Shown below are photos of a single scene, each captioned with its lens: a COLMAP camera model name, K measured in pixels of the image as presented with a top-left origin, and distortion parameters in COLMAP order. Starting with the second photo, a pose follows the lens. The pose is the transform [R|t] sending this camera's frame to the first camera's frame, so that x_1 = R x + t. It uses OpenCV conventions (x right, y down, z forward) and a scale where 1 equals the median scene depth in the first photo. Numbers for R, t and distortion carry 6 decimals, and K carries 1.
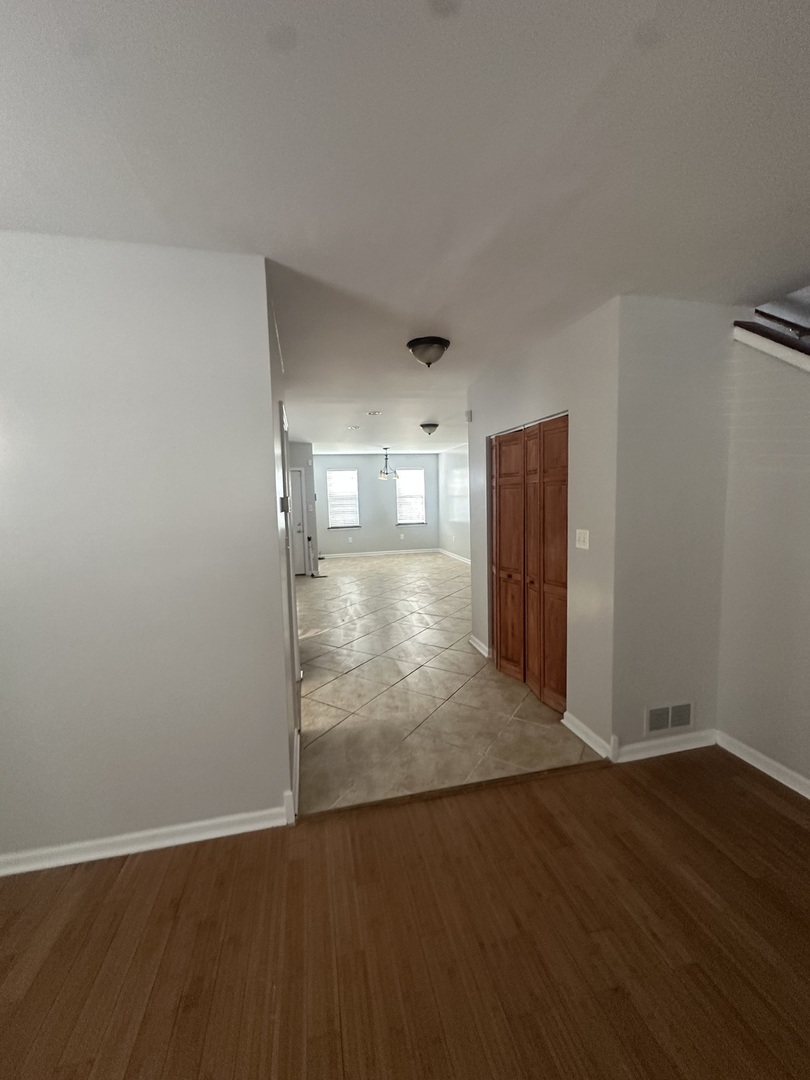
lens RADIAL K [[432.8, 0, 405.5], [0, 432.8, 538.2], [0, 0, 1]] dist [0.000219, -0.000103]
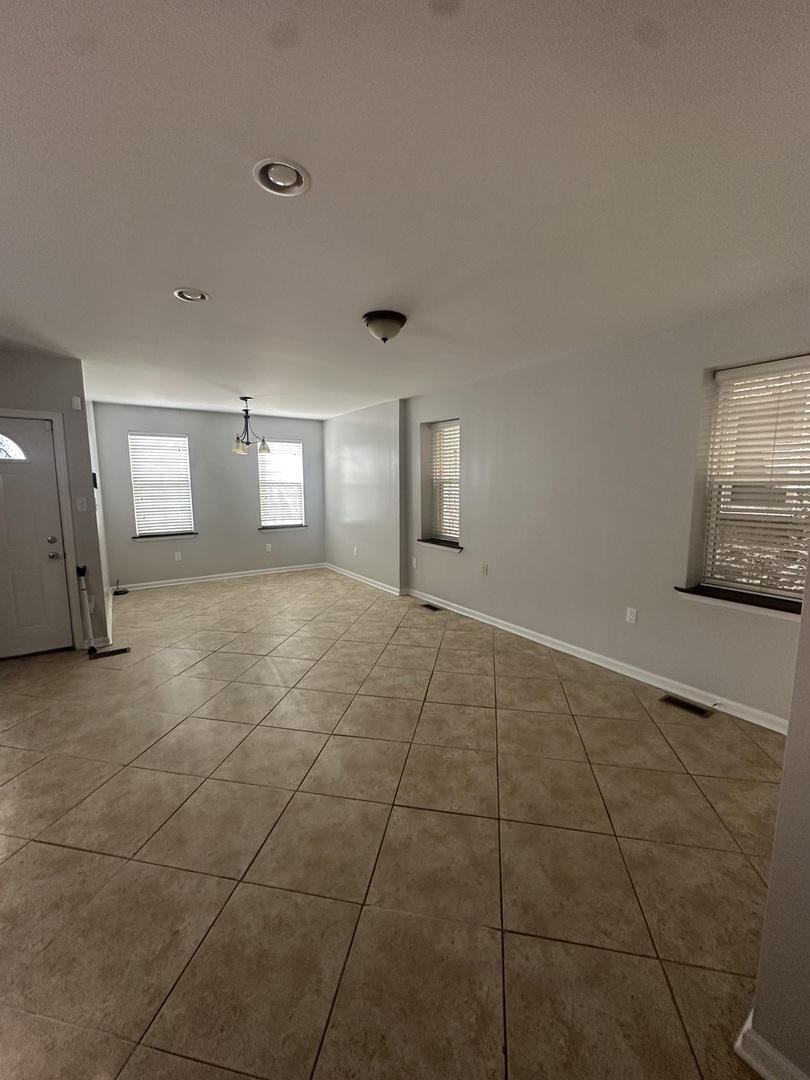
lens RADIAL K [[432.8, 0, 403.3], [0, 432.8, 539.0], [0, 0, 1]] dist [0.000219, -0.000103]
pose [[0.935323, -0.021041, 0.353170, -0.049178], [0.012311, 0.999561, 0.026949, -0.031851], [-0.353582, -0.020859, 0.935171, 0.347432]]
